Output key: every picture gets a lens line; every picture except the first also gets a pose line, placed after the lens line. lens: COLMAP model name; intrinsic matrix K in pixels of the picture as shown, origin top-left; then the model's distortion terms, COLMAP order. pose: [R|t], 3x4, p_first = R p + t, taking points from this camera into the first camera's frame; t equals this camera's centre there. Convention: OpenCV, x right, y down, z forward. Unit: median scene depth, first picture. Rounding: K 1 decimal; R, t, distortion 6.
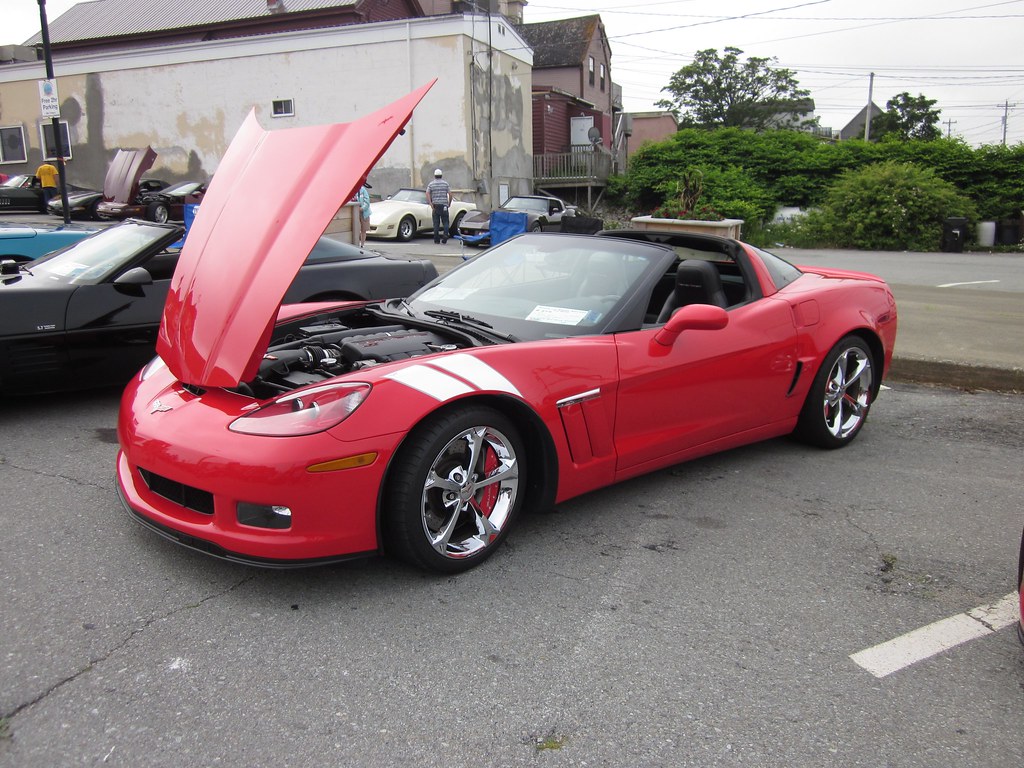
lens RADIAL K [[843.1, 0, 512.8], [0, 843.1, 388.0], [0, 0, 1]] dist [-0.047665, 0.016204]
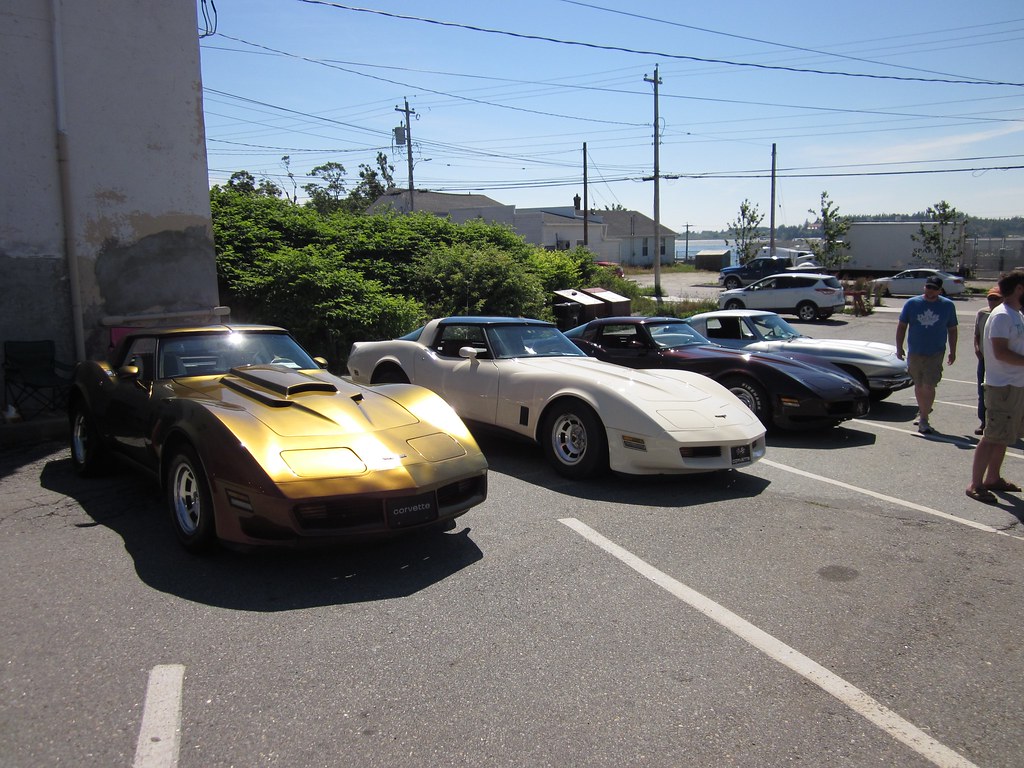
lens RADIAL K [[843.1, 0, 510.7], [0, 843.1, 385.9], [0, 0, 1]] dist [-0.047665, 0.016204]
pose [[0.312504, -0.150072, 0.937987, -0.359661], [0.219180, 0.972188, 0.082521, -0.179760], [-0.924284, 0.179800, 0.336705, 0.656581]]
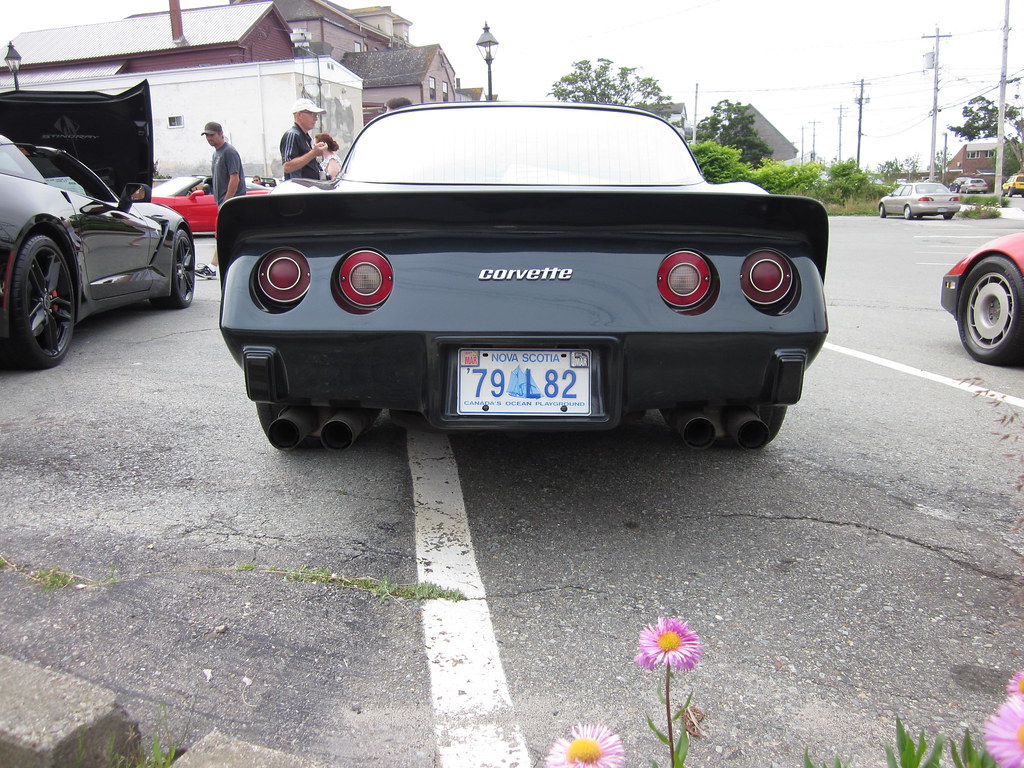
lens RADIAL K [[843.1, 0, 513.5], [0, 843.1, 387.0], [0, 0, 1]] dist [-0.047665, 0.016204]
pose [[0.998251, -0.018056, 0.056297, 0.200348], [0.018024, 0.999837, 0.001082, 0.118748], [-0.056307, -0.000066, 0.998413, -0.426545]]
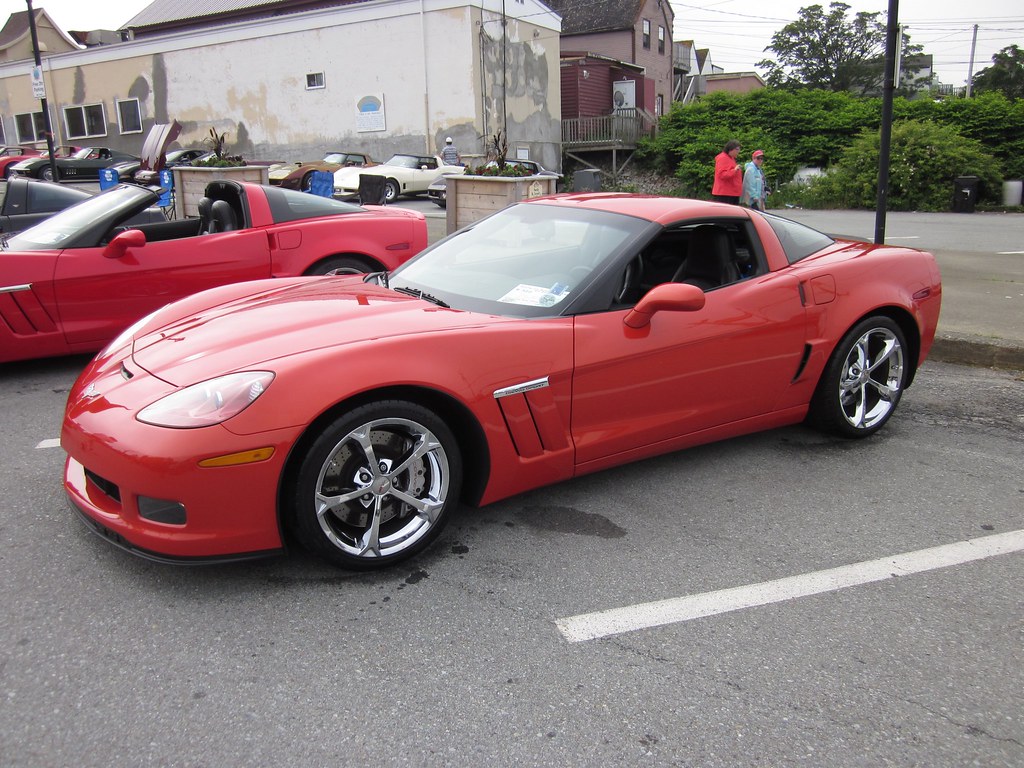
lens RADIAL K [[843.1, 0, 512.9], [0, 843.1, 388.6], [0, 0, 1]] dist [-0.047665, 0.016204]
pose [[0.988625, 0.026017, -0.148133, 0.138539], [-0.020355, 0.999008, 0.039611, 0.013030], [0.149016, -0.036145, 0.988174, -0.039491]]
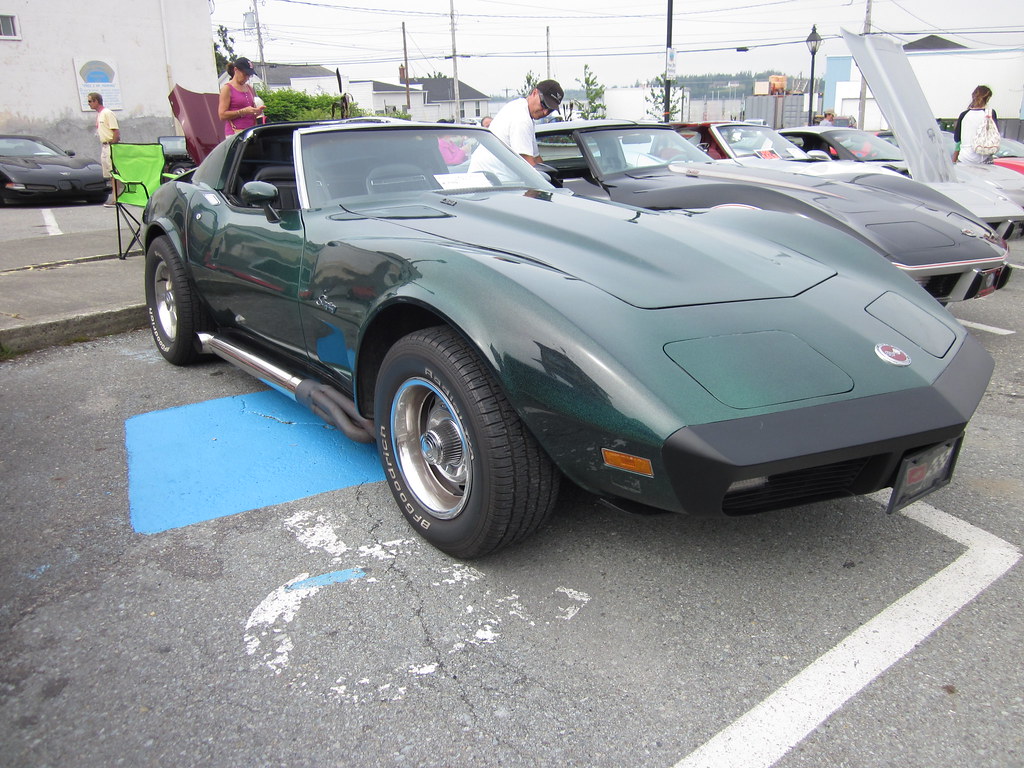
lens RADIAL K [[843.1, 0, 509.0], [0, 843.1, 384.8], [0, 0, 1]] dist [-0.047665, 0.016204]
pose [[0.132228, -0.305410, 0.942995, -0.882769], [0.241193, 0.932668, 0.268246, -0.136775], [-0.961427, 0.191974, 0.196987, 0.499652]]
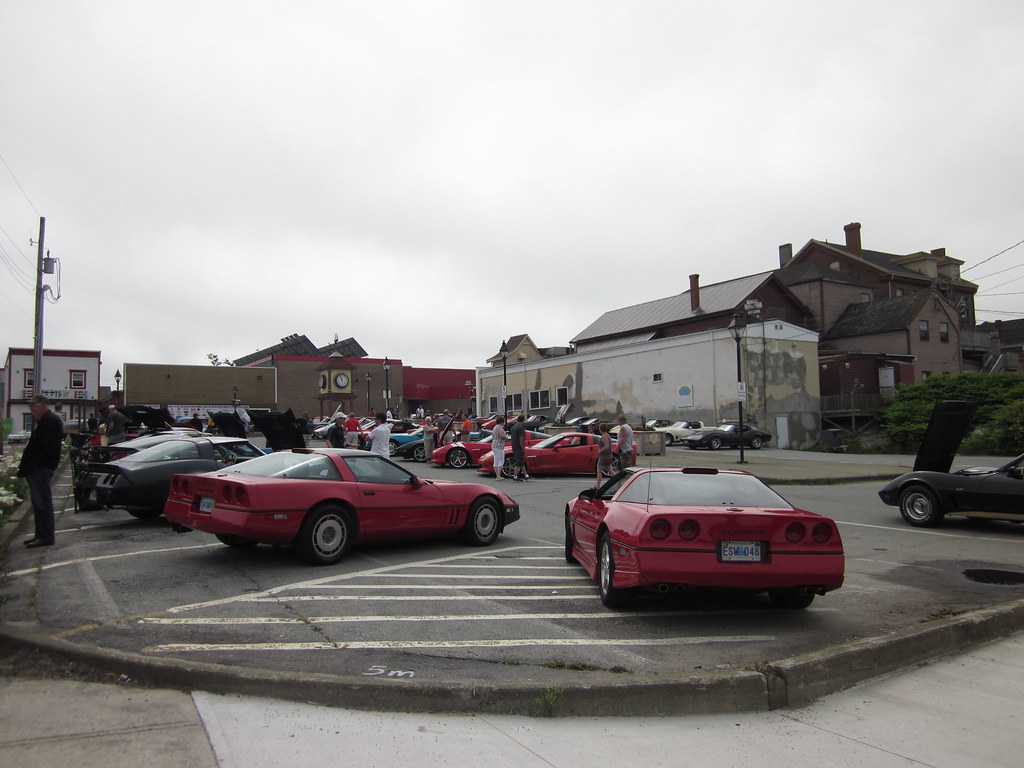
lens RADIAL K [[843.1, 0, 517.4], [0, 843.1, 382.0], [0, 0, 1]] dist [-0.047665, 0.016204]
pose [[0.781614, -0.042749, -0.622296, 0.599851], [-0.129475, 0.964801, -0.228901, 0.130324], [0.610177, 0.259484, 0.748566, -0.540832]]
